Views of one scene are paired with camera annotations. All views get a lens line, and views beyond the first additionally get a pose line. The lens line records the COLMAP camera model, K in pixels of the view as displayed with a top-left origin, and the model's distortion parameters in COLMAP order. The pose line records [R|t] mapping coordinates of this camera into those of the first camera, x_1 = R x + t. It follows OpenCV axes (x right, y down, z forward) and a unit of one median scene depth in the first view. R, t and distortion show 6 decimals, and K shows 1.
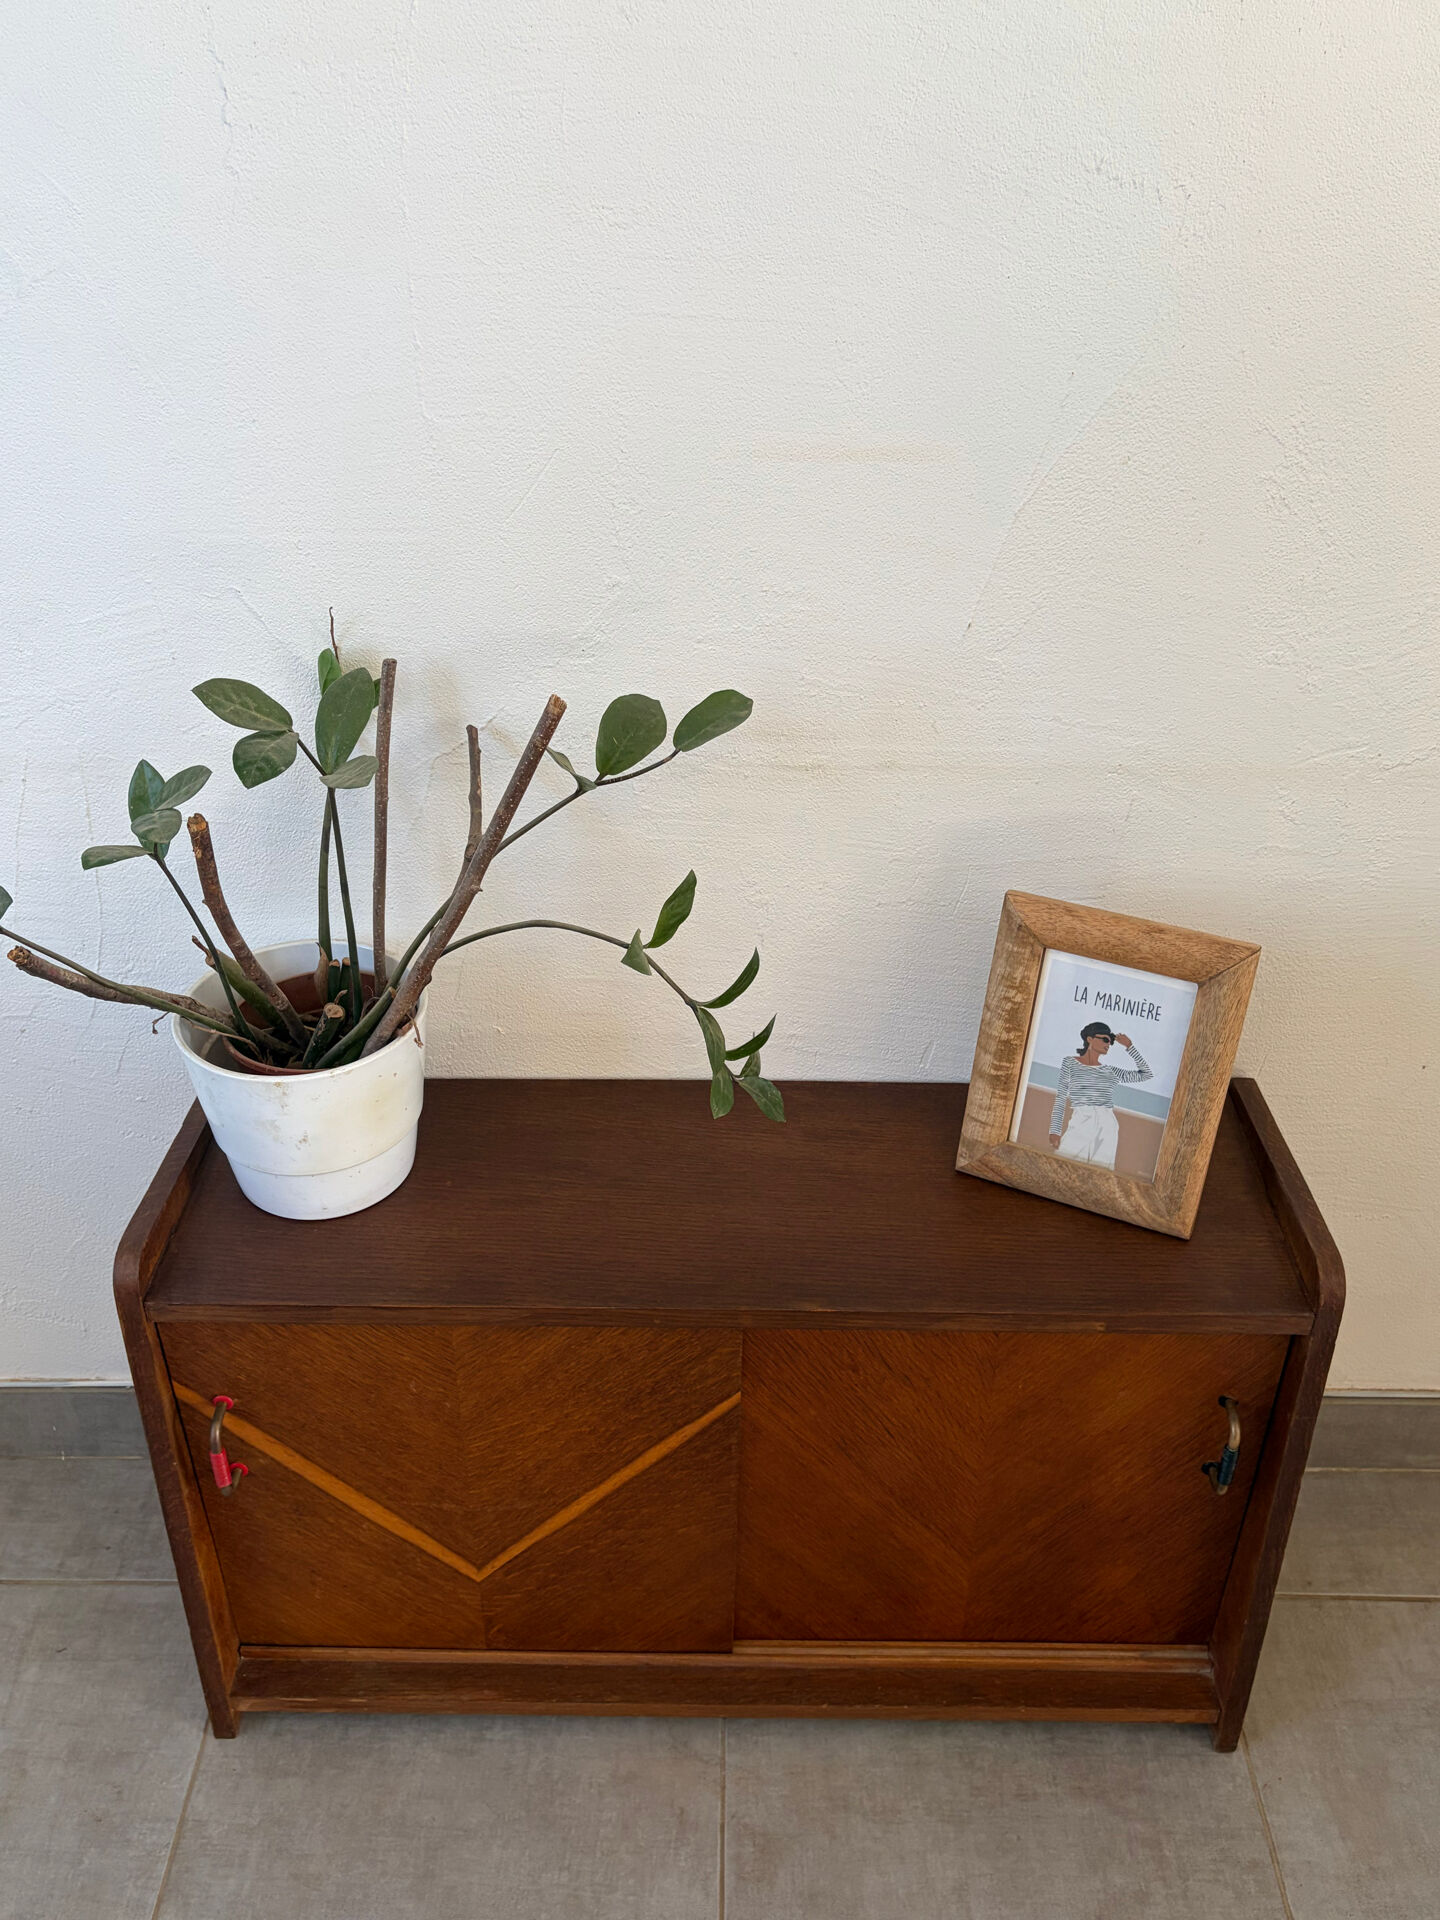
lens RADIAL K [[1650.6, 0, 715.1], [0, 1650.6, 964.2], [0, 0, 1]] dist [0.013109, 0.006098]
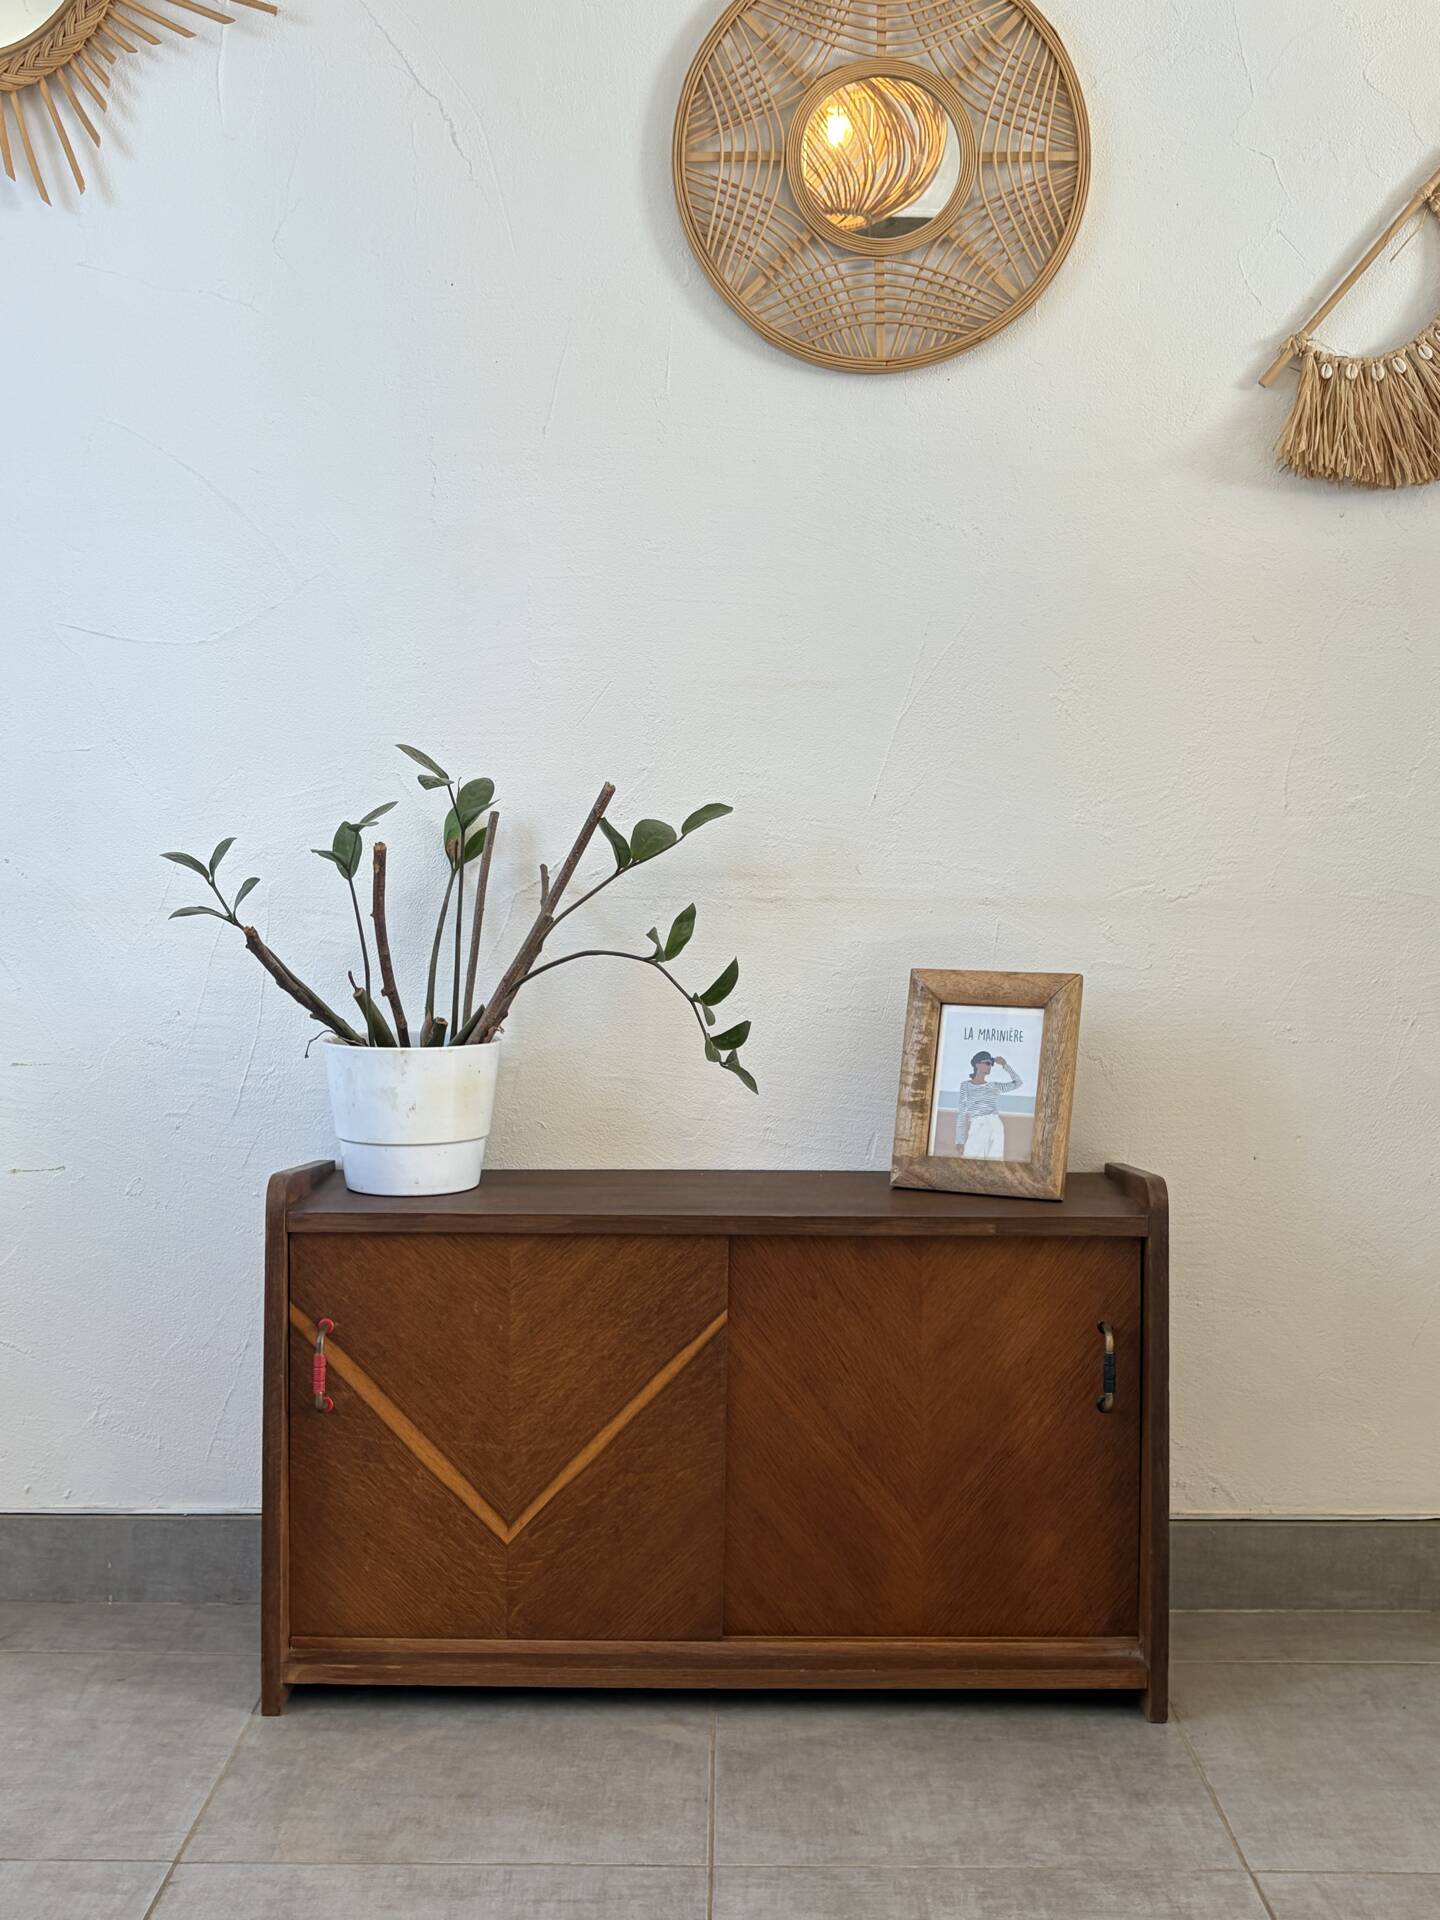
lens RADIAL K [[2185.7, 0, 717.9], [0, 2185.7, 970.3], [0, 0, 1]] dist [0.134450, -0.400939]
pose [[0.999995, 0.001691, 0.002614, 0.003204], [-0.000164, 0.867004, -0.498301, 0.849990], [-0.003109, 0.498298, 0.867000, -0.606209]]
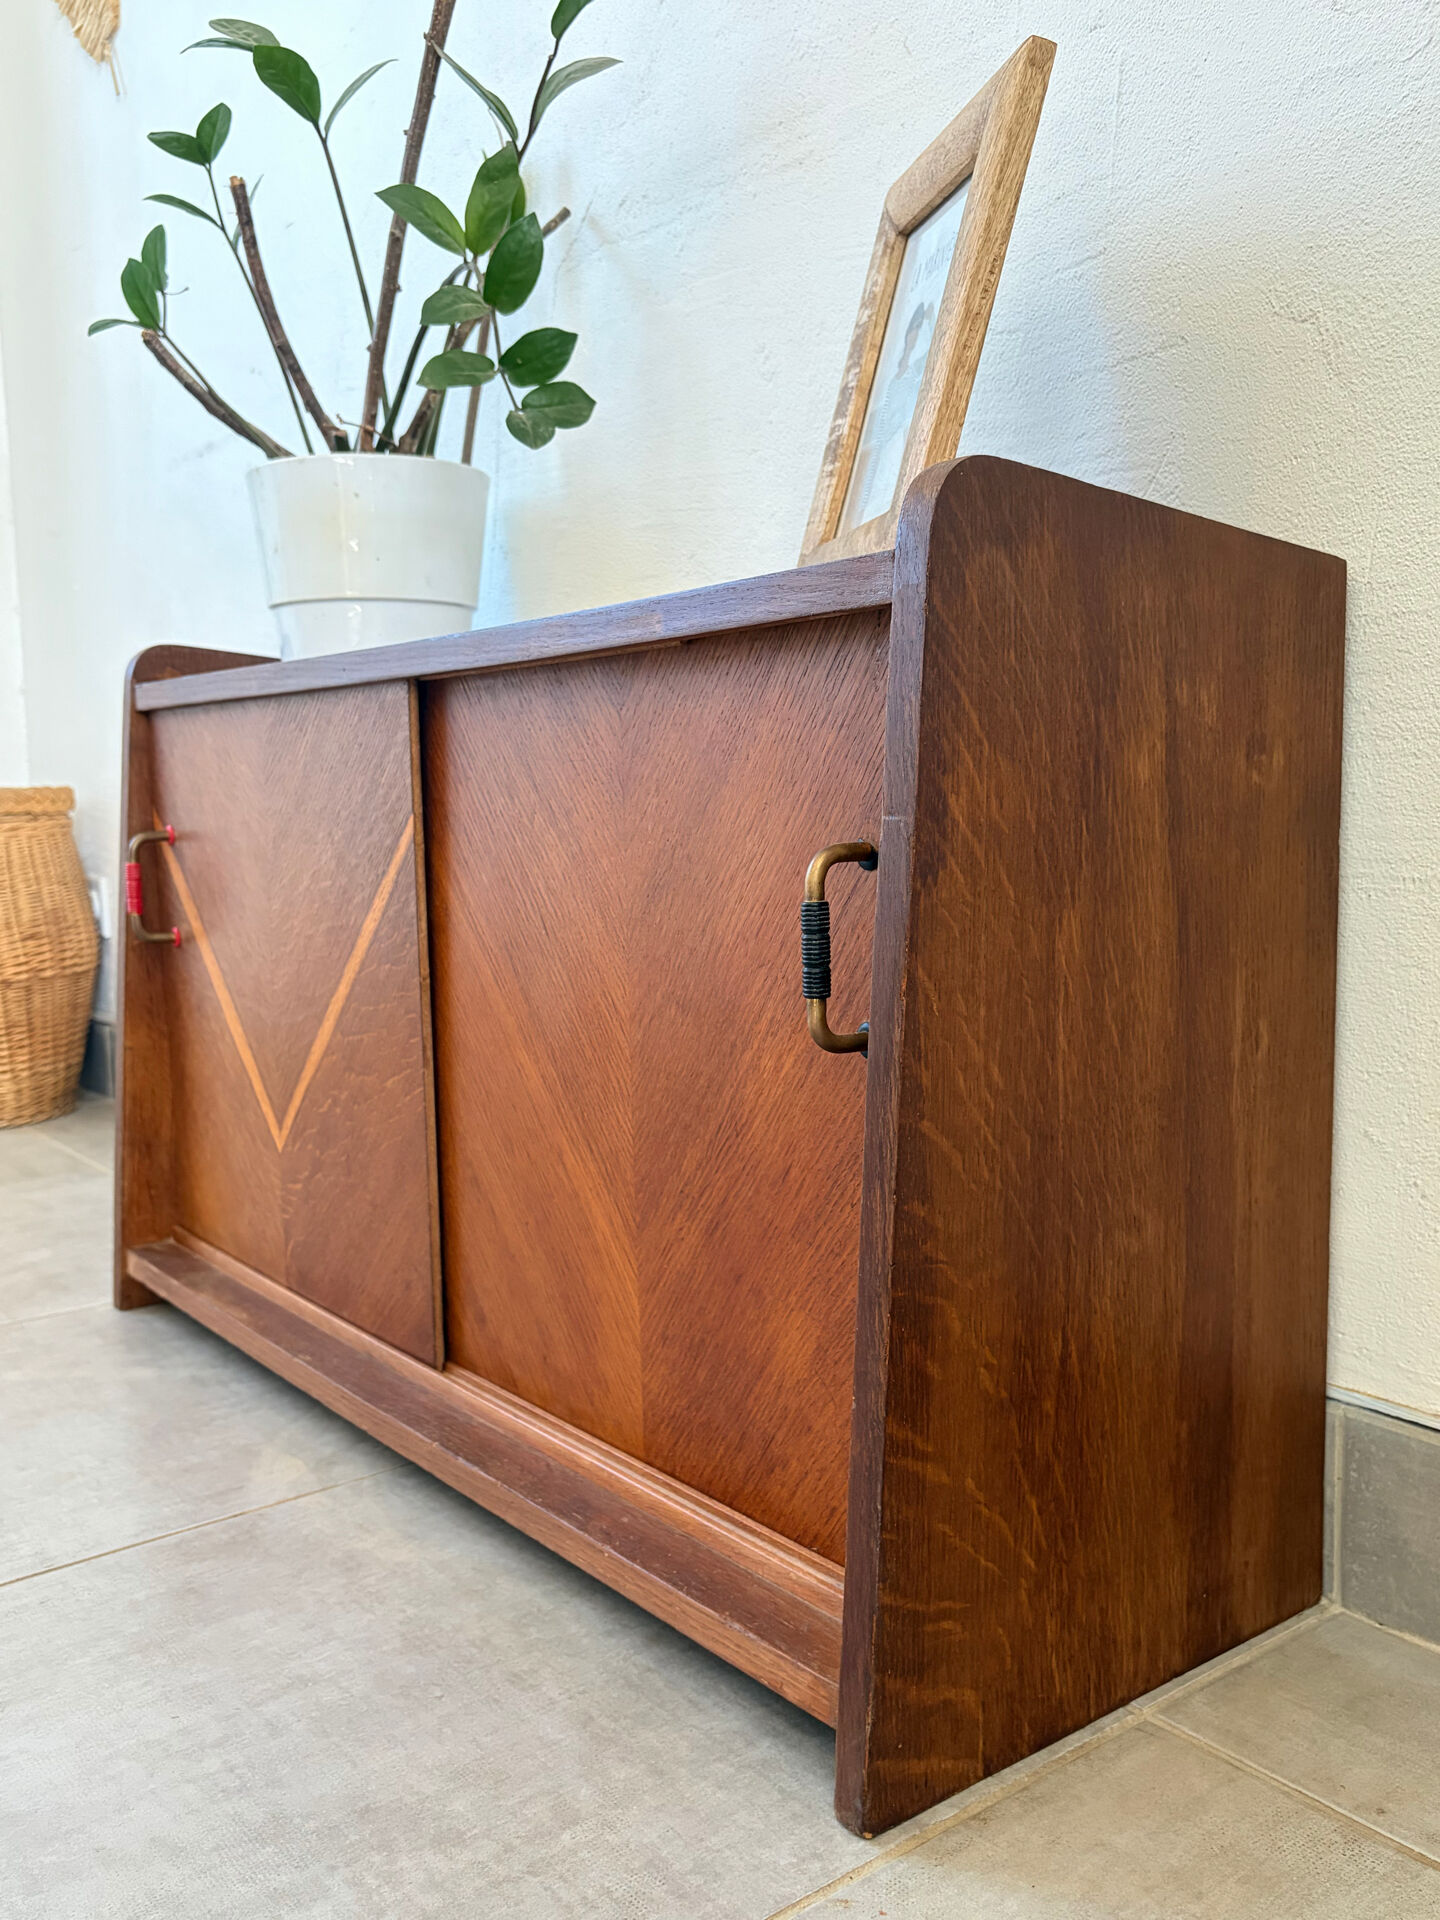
lens RADIAL K [[1673.9, 0, 712.8], [0, 1673.9, 972.5], [0, 0, 1]] dist [0.030197, -0.024863]
pose [[0.618594, 0.072314, -0.782376, 0.679138], [-0.421830, 0.870646, -0.253051, 0.440136], [0.662873, 0.486566, 0.569081, 0.657838]]
